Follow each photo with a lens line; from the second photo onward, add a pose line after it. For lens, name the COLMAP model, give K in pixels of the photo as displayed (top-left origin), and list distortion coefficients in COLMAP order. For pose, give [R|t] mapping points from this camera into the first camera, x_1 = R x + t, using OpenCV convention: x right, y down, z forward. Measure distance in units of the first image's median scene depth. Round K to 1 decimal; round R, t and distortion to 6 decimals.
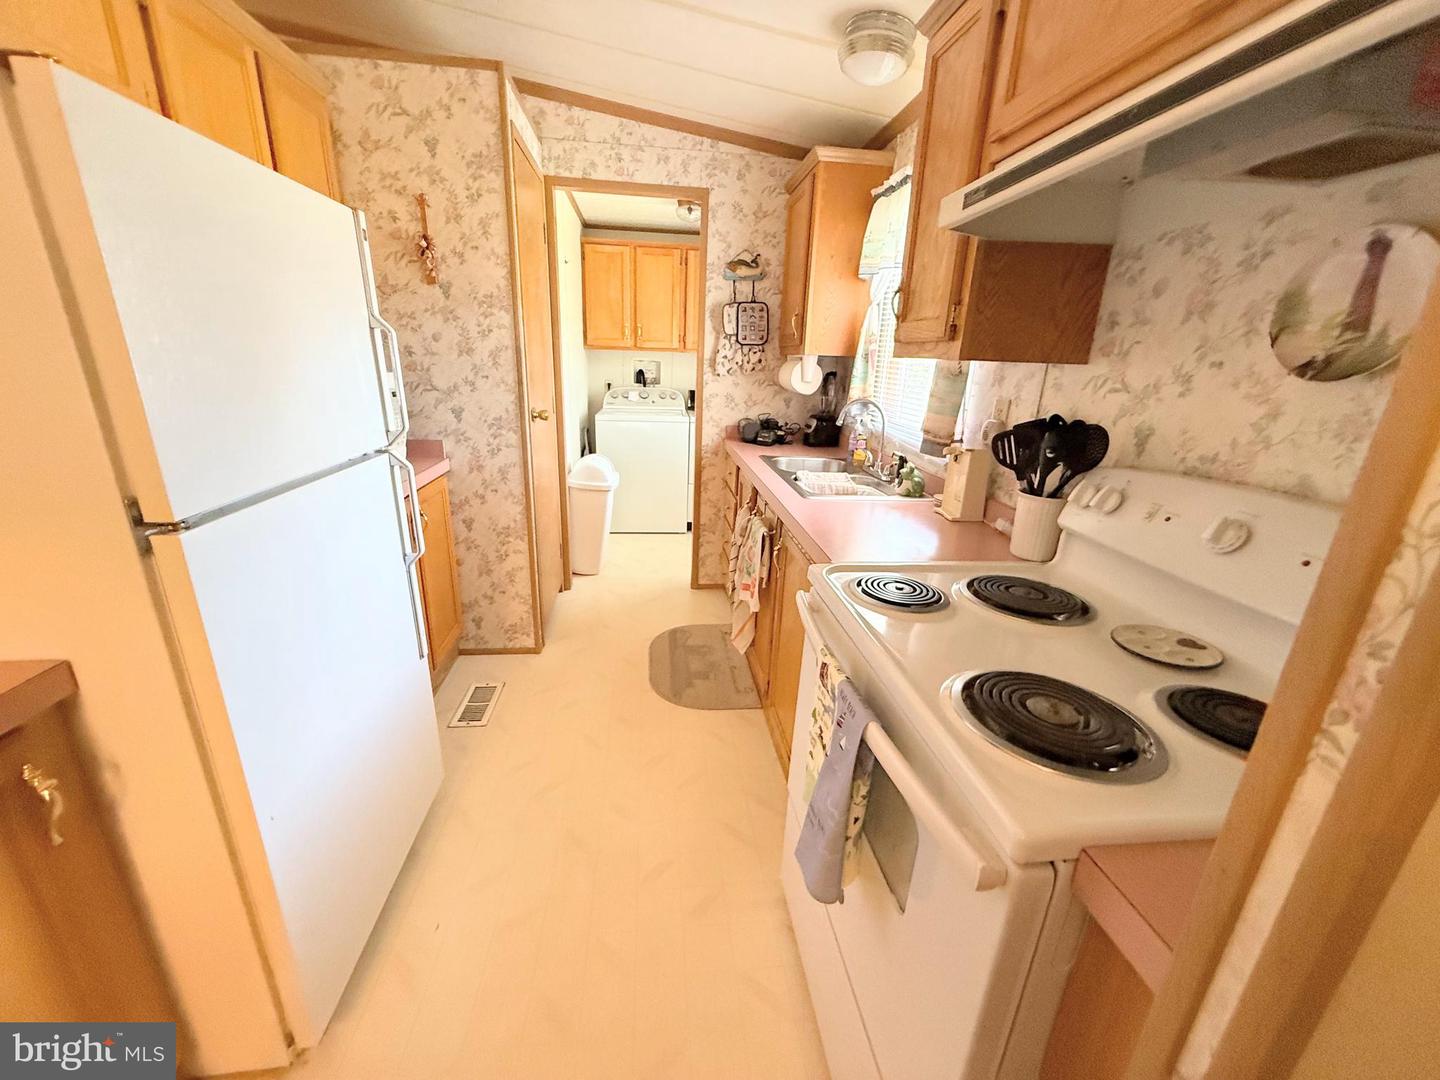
lens RADIAL K [[576.5, 0, 716.2], [0, 576.5, 541.5], [0, 0, 1]] dist [-0.002128, 0.000654]
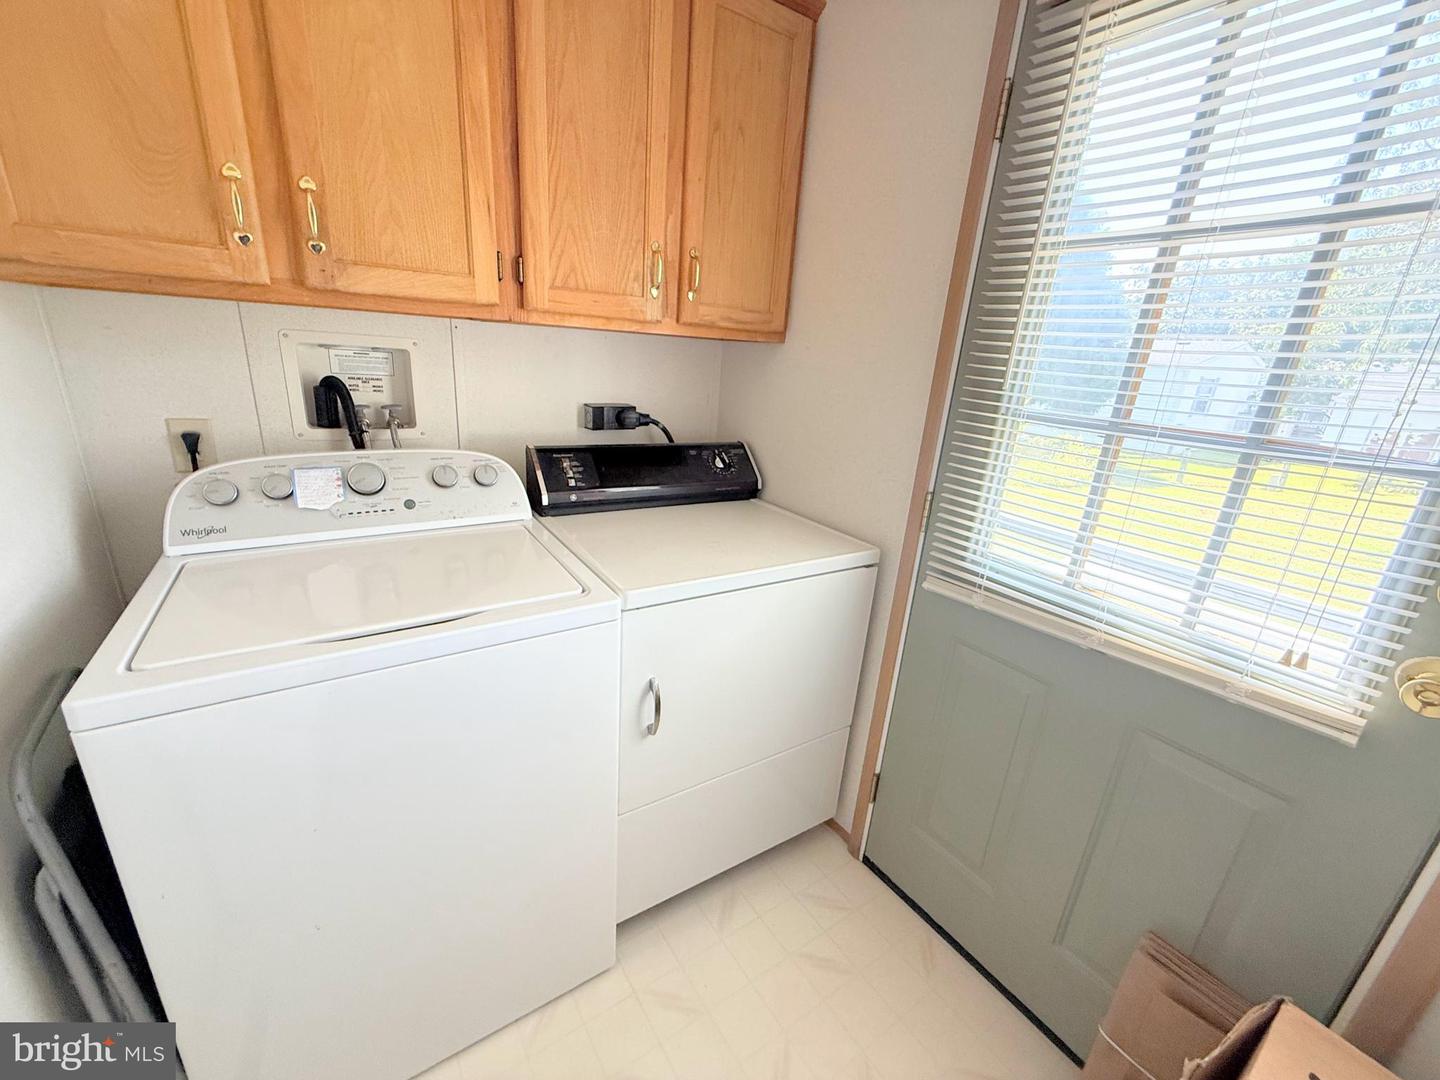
lens RADIAL K [[576.5, 0, 716.2], [0, 576.5, 541.5], [0, 0, 1]] dist [-0.002128, 0.000654]
pose [[0.886785, -0.124710, 0.445039, -0.185420], [0.110315, 0.992190, 0.058221, -0.400598], [-0.448824, -0.002535, 0.893616, 1.243410]]
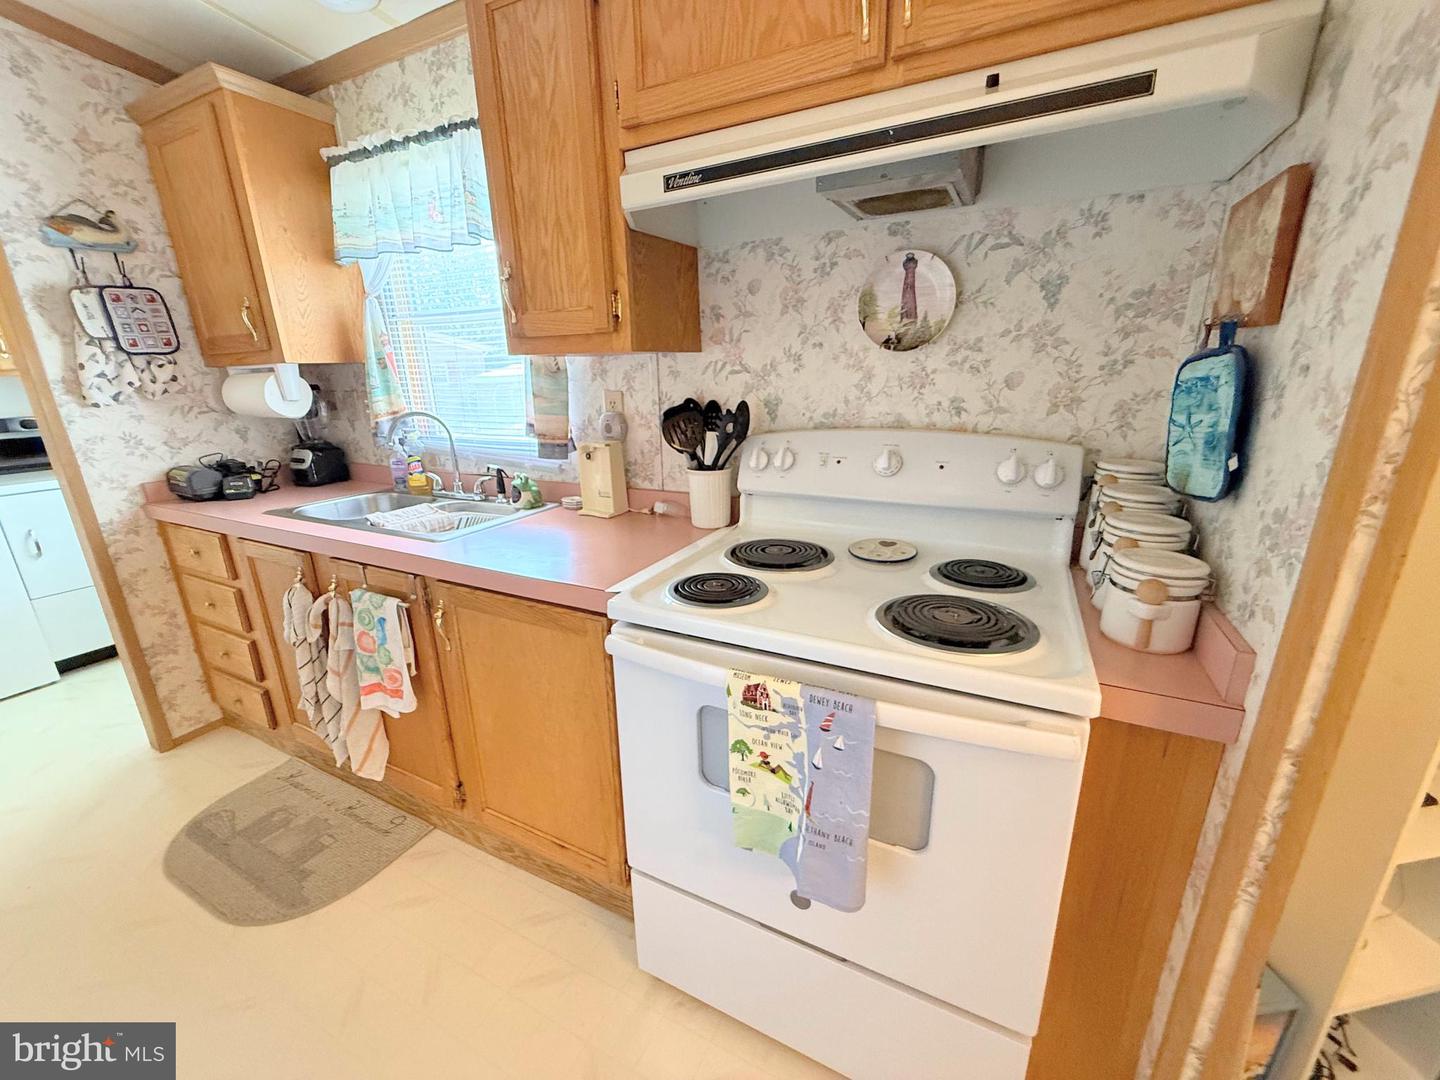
lens RADIAL K [[576.5, 0, 716.2], [0, 576.5, 541.5], [0, 0, 1]] dist [-0.002128, 0.000654]
pose [[0.548105, -0.288857, 0.784947, -0.267305], [0.297928, 0.944343, 0.139481, -0.078109], [-0.781550, 0.157407, 0.603658, 0.262341]]
